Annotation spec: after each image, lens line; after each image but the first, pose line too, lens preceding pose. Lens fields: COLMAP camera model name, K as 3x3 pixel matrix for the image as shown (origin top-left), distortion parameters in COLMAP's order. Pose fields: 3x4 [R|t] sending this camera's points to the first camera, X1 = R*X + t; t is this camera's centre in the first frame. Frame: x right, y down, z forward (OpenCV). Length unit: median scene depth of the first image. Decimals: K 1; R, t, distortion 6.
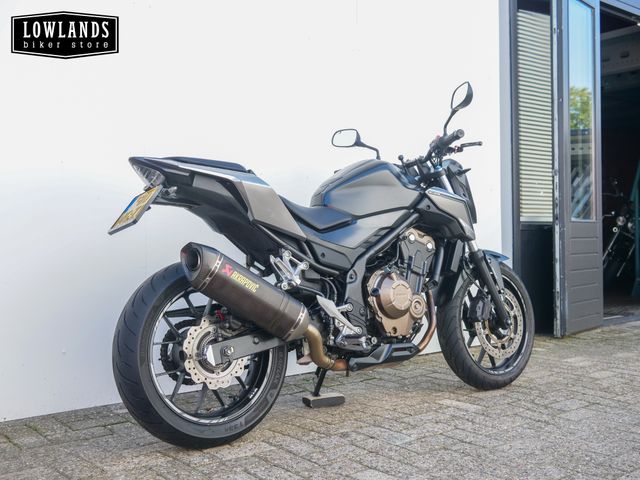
lens RADIAL K [[734.2, 0, 320.0], [0, 734.2, 240.0], [0, 0, 1]] dist [-0.015635, 0.003329]
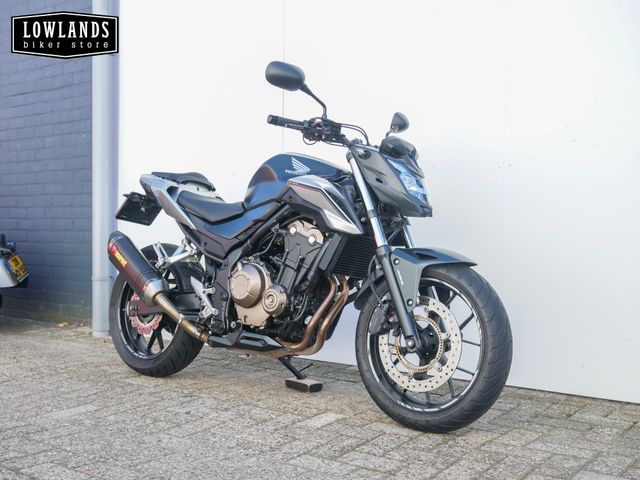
lens RADIAL K [[734.2, 0, 320.0], [0, 734.2, 240.0], [0, 0, 1]] dist [-0.015635, 0.003329]
pose [[0.241966, 0.021368, -0.970049, 1.120837], [-0.010188, 0.999758, 0.019481, -0.009764], [0.970231, 0.005169, 0.242125, 0.838571]]
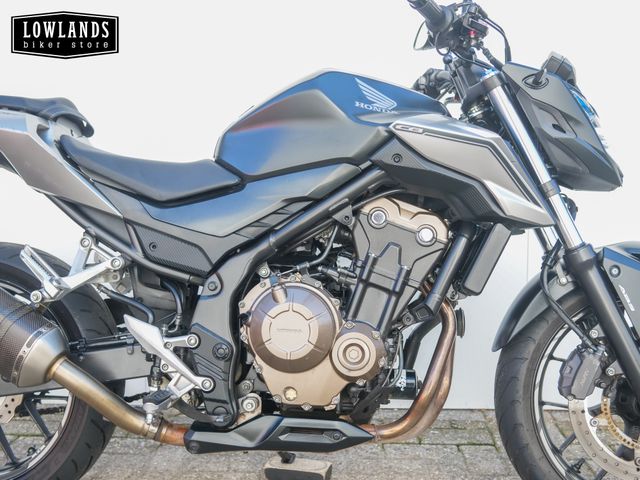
lens RADIAL K [[734.2, 0, 320.0], [0, 734.2, 240.0], [0, 0, 1]] dist [-0.015635, 0.003329]
pose [[0.734468, 0.068682, -0.675159, 0.462370], [-0.003251, 0.995210, 0.097703, -0.039116], [0.678636, -0.069565, 0.731173, 0.624404]]
